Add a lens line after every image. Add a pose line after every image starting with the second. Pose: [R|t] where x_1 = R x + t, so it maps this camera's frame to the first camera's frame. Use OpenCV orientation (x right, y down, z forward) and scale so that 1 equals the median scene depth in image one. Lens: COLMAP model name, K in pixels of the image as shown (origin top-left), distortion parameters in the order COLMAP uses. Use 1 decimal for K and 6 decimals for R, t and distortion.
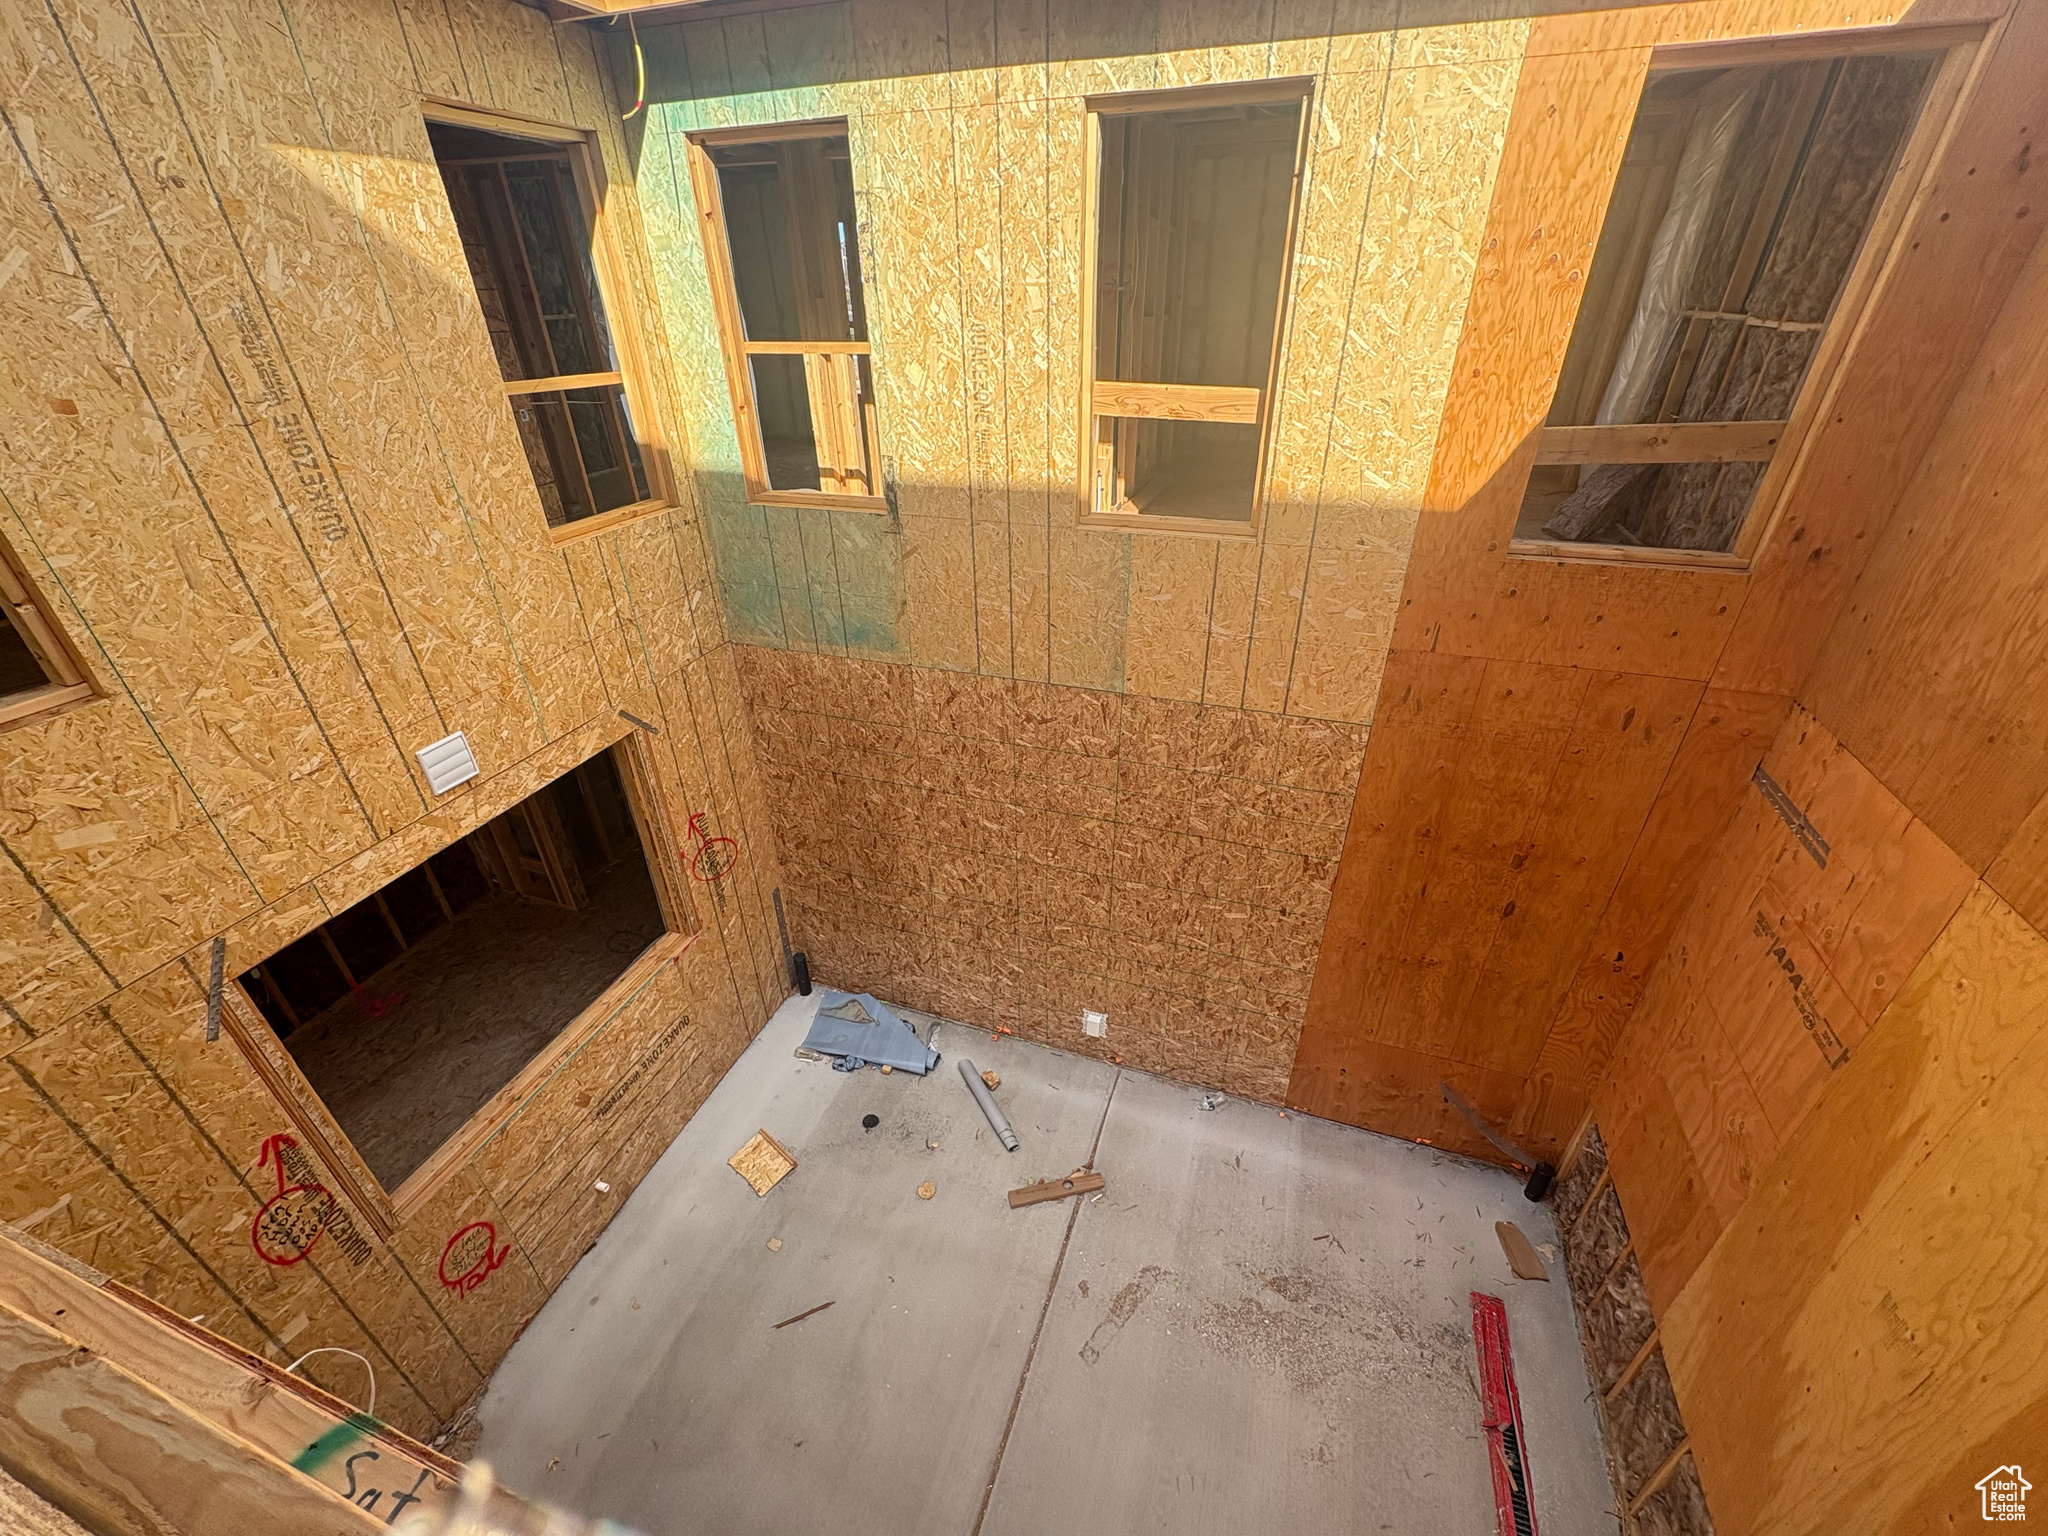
lens RADIAL K [[812.8, 0, 1026.8], [0, 812.8, 768.2], [0, 0, 1]] dist [0.001055, 0.000145]
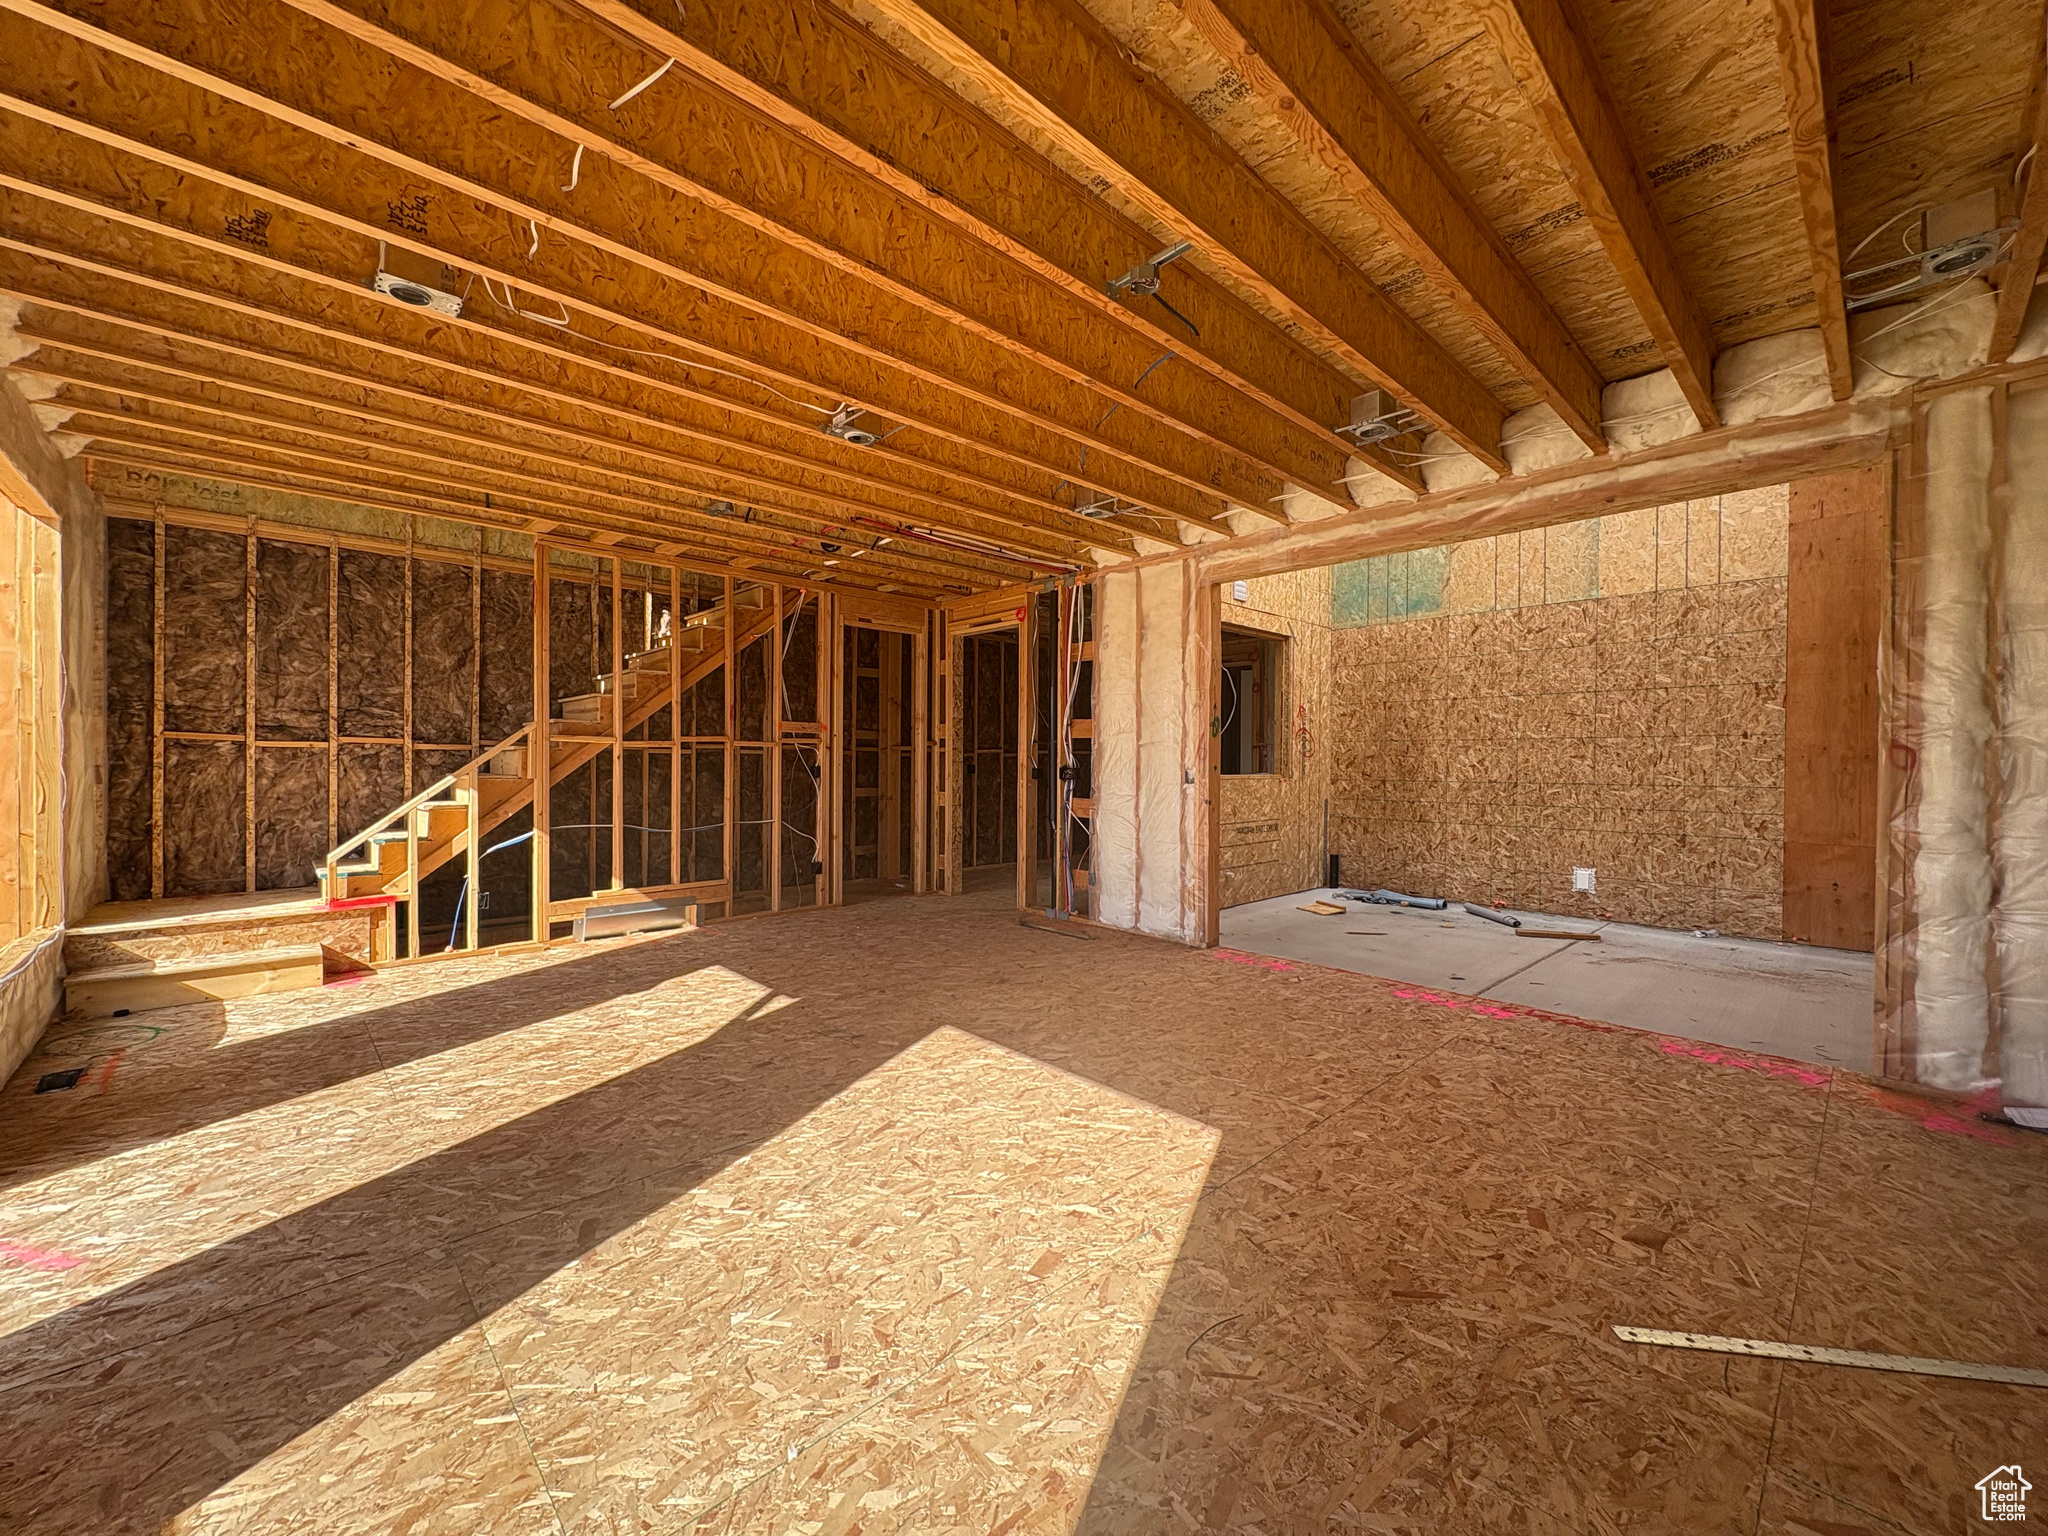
lens RADIAL K [[812.8, 0, 1026.8], [0, 812.8, 768.2], [0, 0, 1]] dist [0.001055, 0.000145]
pose [[0.885489, 0.021856, -0.464147, -0.129004], [-0.250677, 0.863533, -0.437575, 1.157502], [0.391242, 0.503819, 0.770127, -0.537365]]
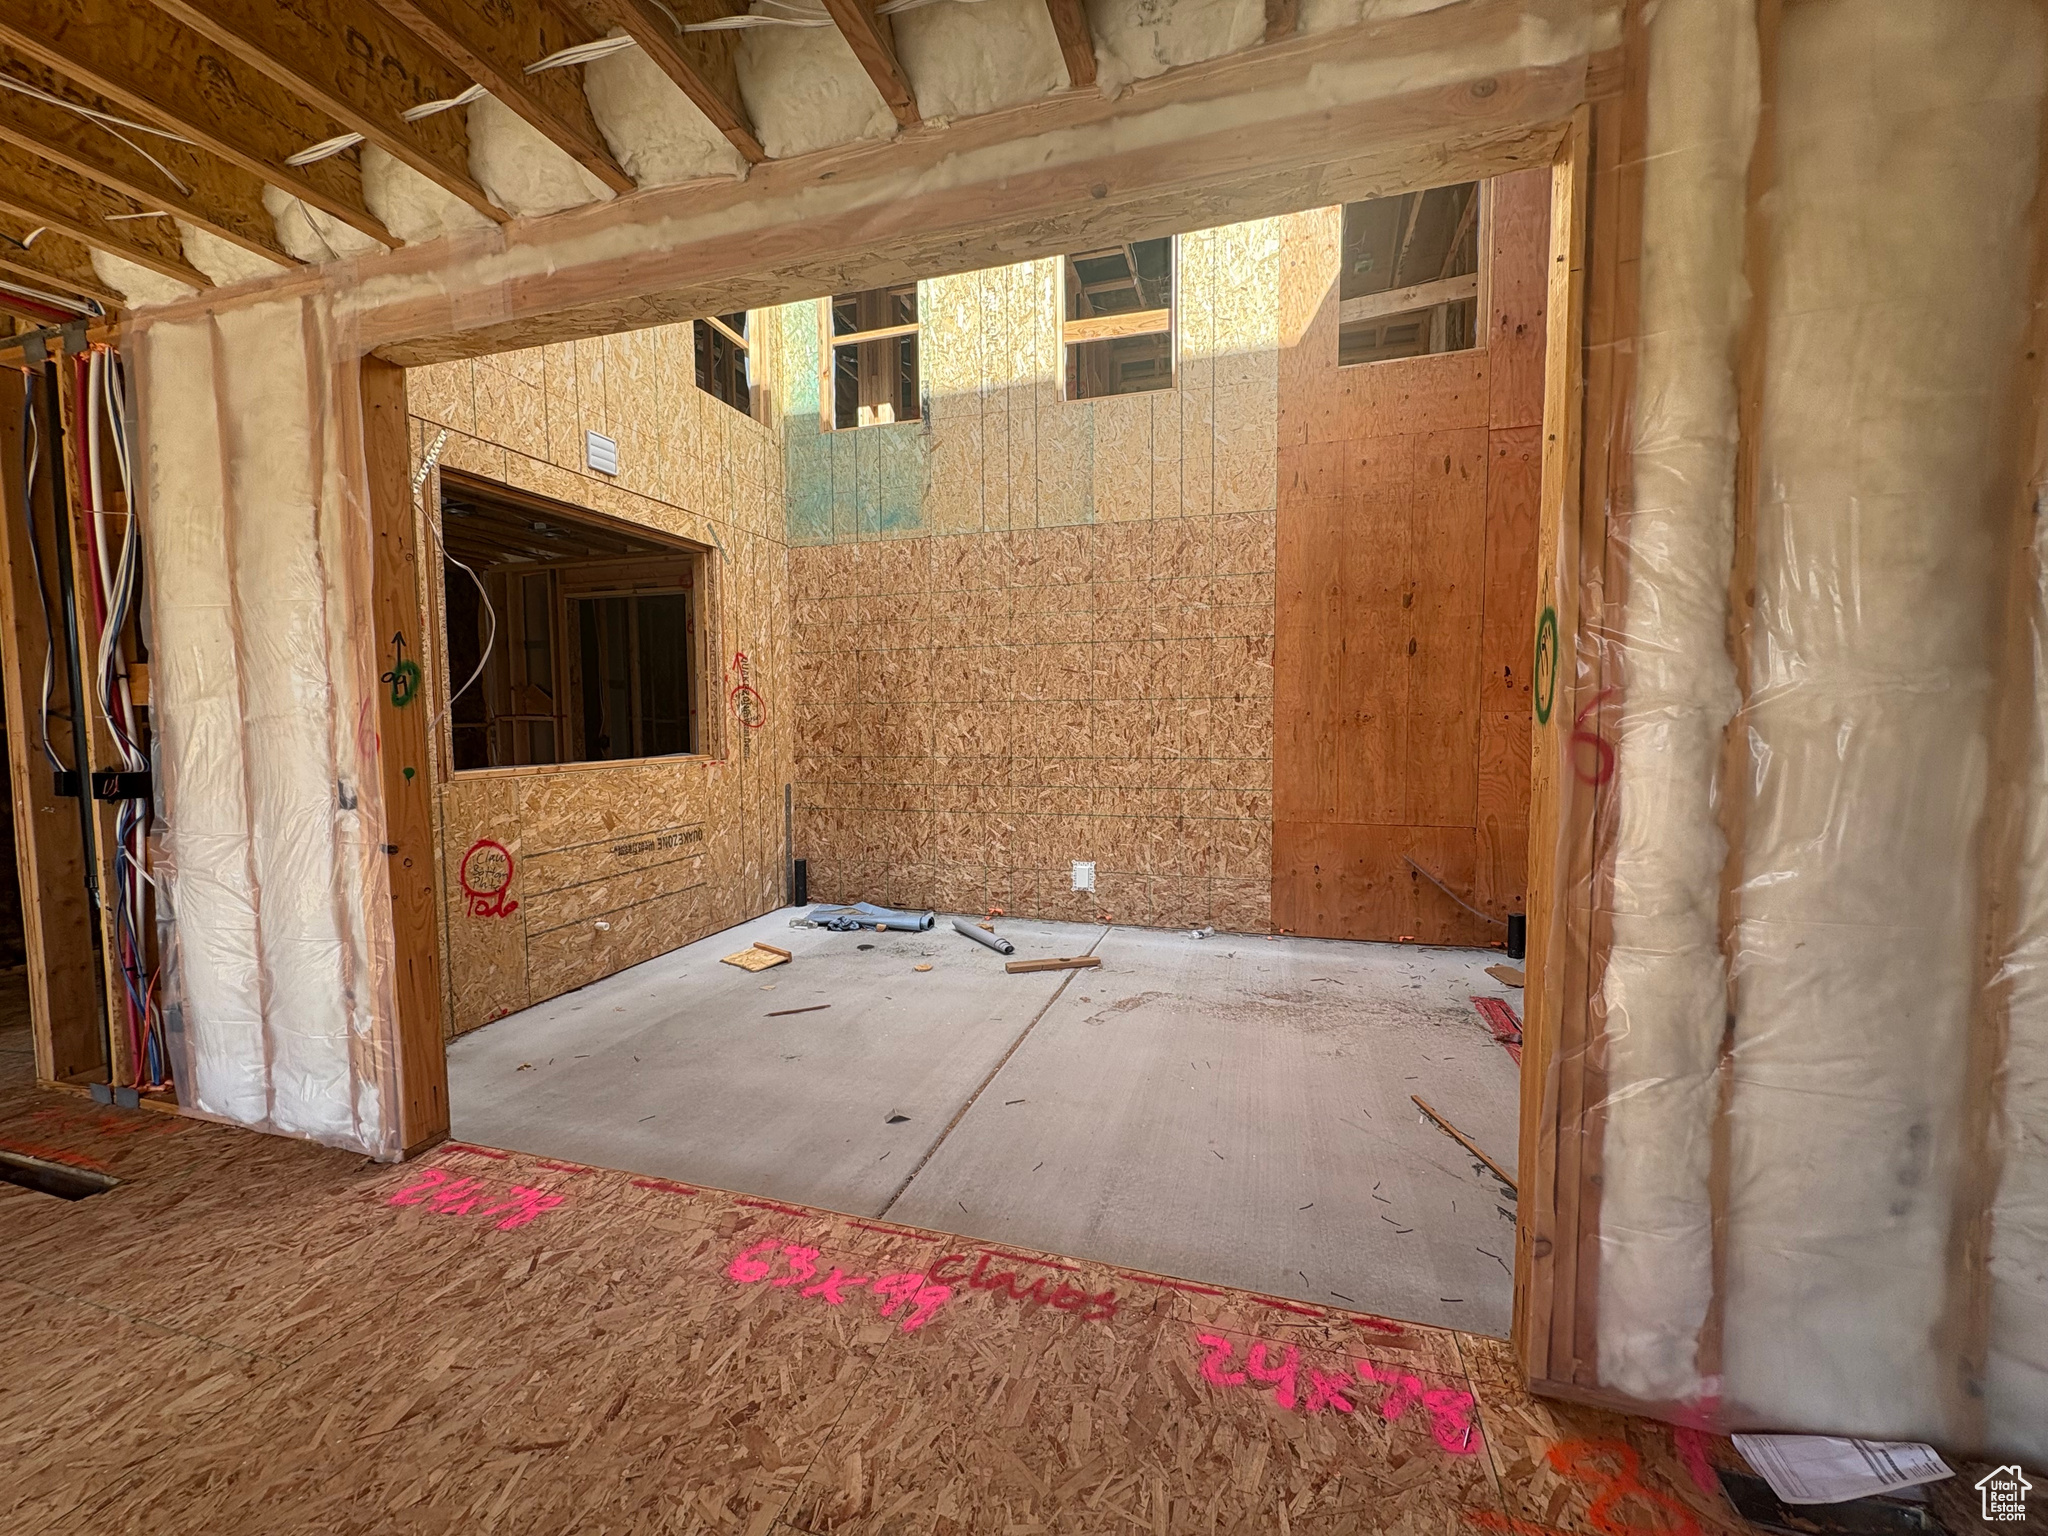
lens RADIAL K [[812.8, 0, 1026.8], [0, 812.8, 768.2], [0, 0, 1]] dist [0.001055, 0.000145]
pose [[0.999237, 0.002622, 0.038959, -0.038356], [0.015280, 0.891919, -0.451937, 0.807018], [-0.035934, 0.452187, 0.891199, -0.000601]]
